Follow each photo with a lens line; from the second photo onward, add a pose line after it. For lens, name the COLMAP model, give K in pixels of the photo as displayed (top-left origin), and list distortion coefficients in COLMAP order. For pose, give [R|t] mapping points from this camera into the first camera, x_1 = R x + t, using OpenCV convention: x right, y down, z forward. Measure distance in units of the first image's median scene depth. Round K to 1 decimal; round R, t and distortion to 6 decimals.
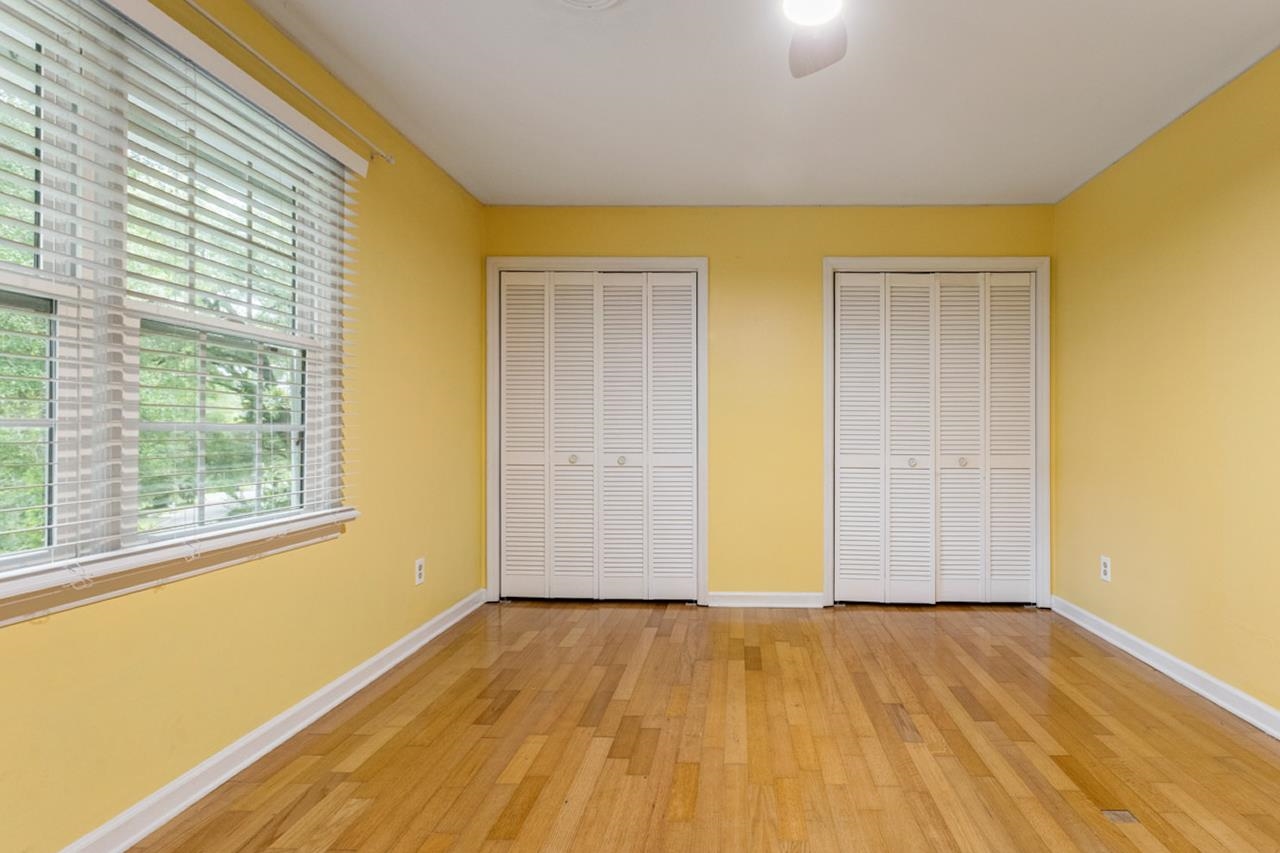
lens RADIAL K [[602.7, 0, 716.3], [0, 602.7, 427.4], [0, 0, 1]] dist [0.000441, 0.000765]
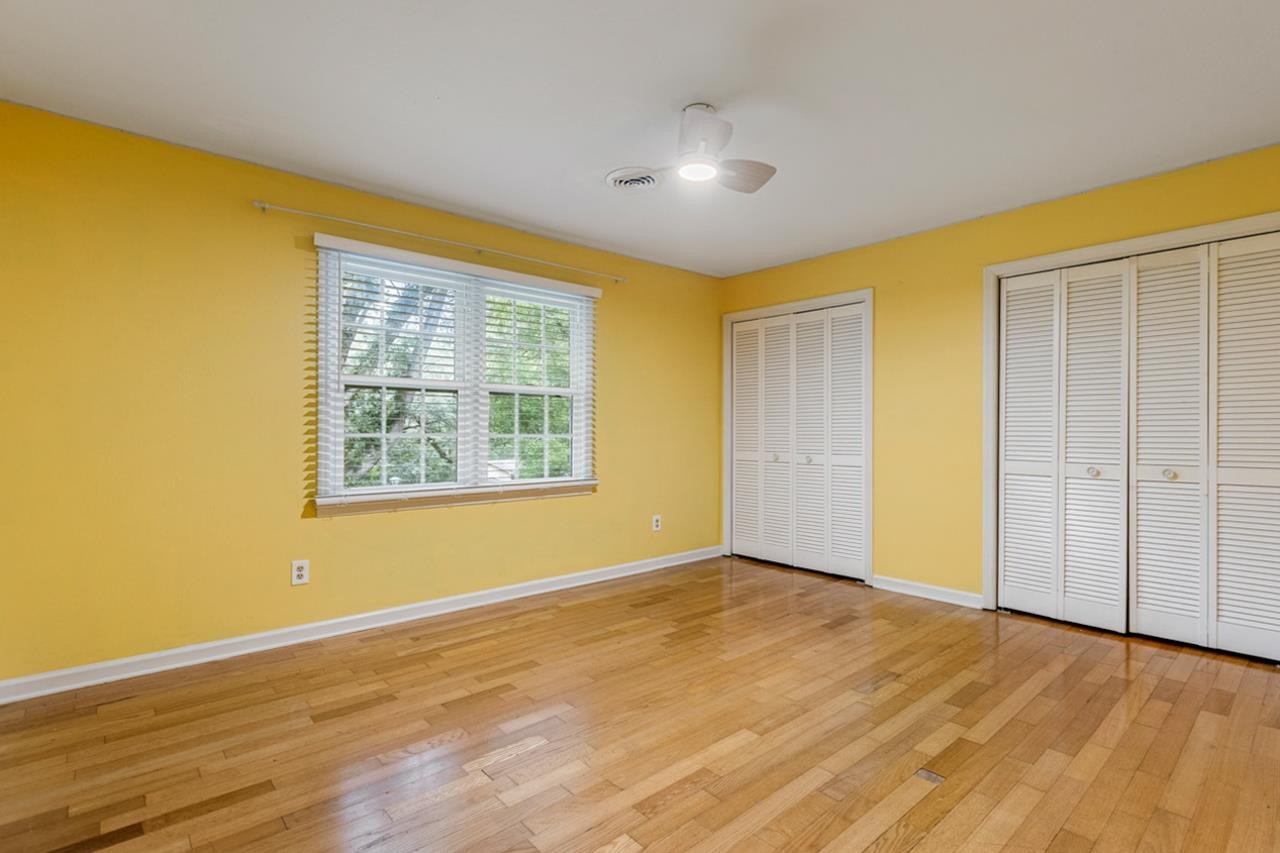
lens RADIAL K [[602.7, 0, 716.3], [0, 602.7, 427.4], [0, 0, 1]] dist [0.000441, 0.000765]
pose [[0.729568, -0.006171, -0.683880, 0.667141], [0.005112, 0.999981, -0.003569, -0.010966], [0.683889, -0.000892, 0.729586, -0.067072]]
